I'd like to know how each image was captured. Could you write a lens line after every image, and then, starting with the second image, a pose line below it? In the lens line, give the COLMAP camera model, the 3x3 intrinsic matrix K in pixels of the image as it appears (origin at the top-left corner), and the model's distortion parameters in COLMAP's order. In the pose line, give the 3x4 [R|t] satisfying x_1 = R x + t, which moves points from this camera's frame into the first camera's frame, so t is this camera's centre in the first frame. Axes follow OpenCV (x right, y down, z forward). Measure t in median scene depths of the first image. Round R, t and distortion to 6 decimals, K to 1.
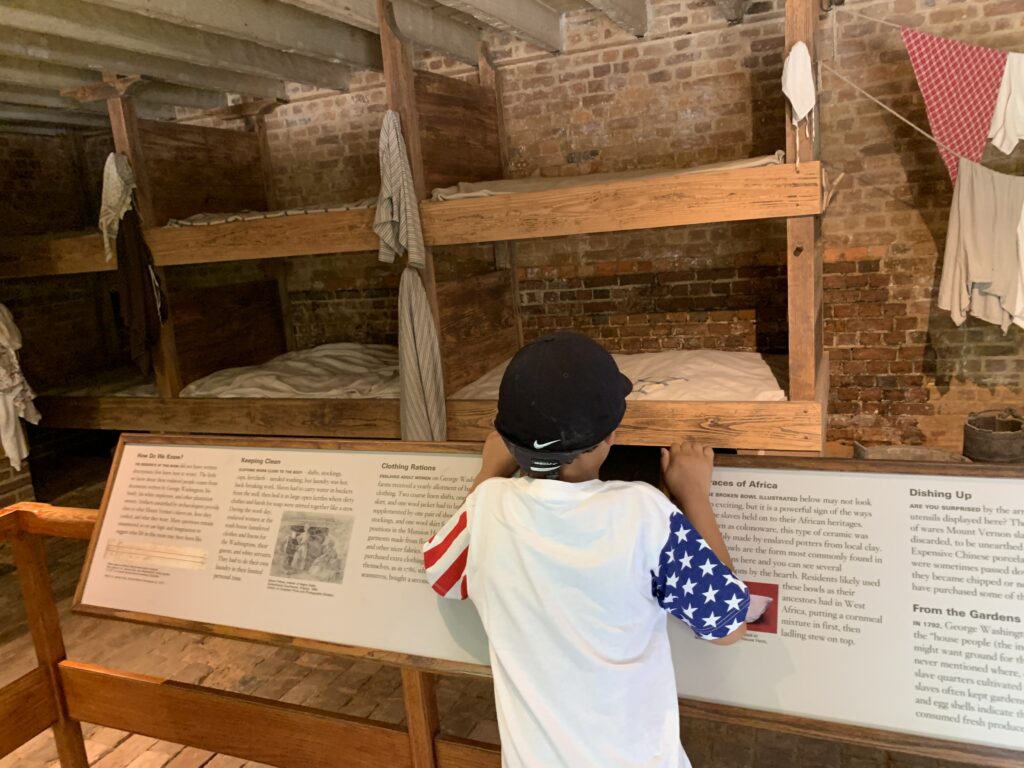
lens RADIAL K [[788.8, 0, 512.0], [0, 788.8, 384.0], [0, 0, 1]] dist [0.042565, -0.063371]
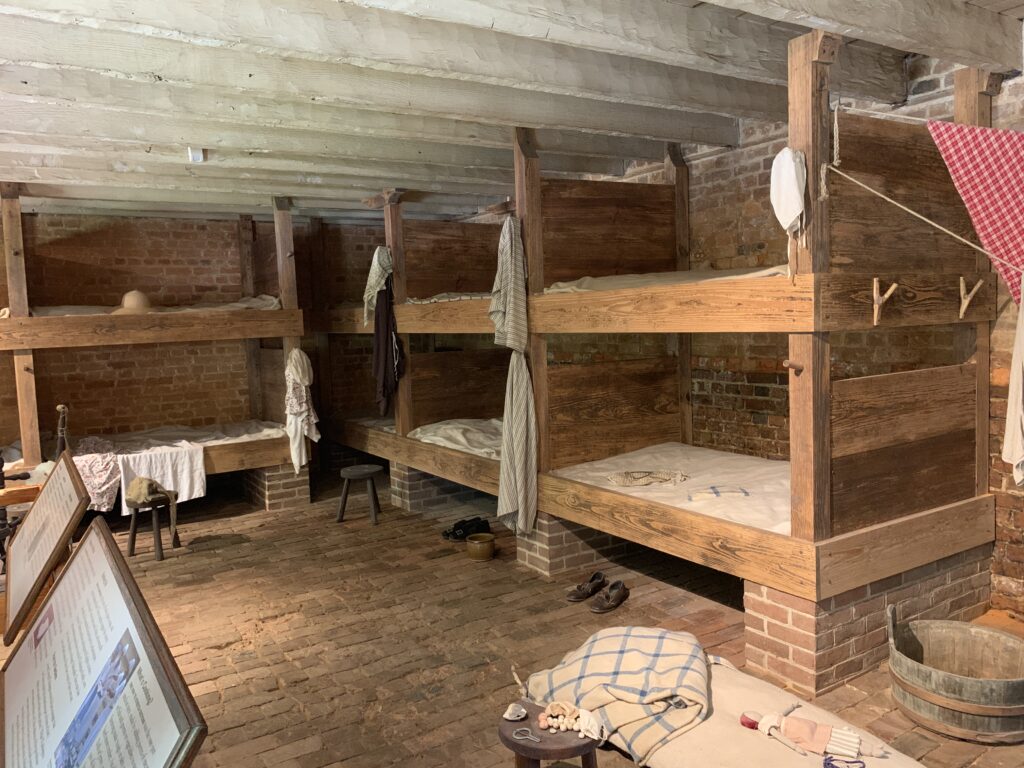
lens RADIAL K [[788.3, 0, 506.2], [0, 788.3, 376.4], [0, 0, 1]] dist [0.056792, -0.067709]
pose [[0.819186, 0.097831, -0.565123, 0.424778], [-0.143010, 0.989063, -0.036083, -0.057869], [0.555412, 0.110377, 0.824217, 0.054669]]
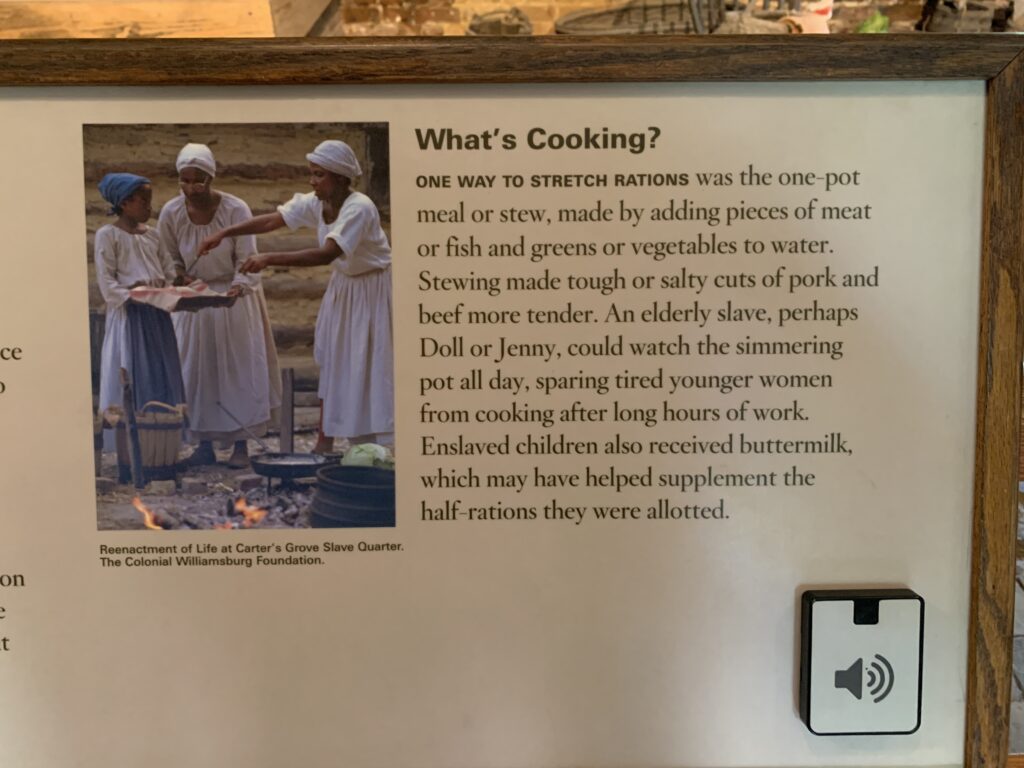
lens RADIAL K [[788.3, 0, 506.2], [0, 788.3, 376.4], [0, 0, 1]] dist [0.056792, -0.067709]
pose [[0.913496, -0.174177, 0.367679, 0.192275], [0.003140, 0.906717, 0.421729, 0.019978], [-0.406836, -0.384093, 0.828829, 0.114539]]
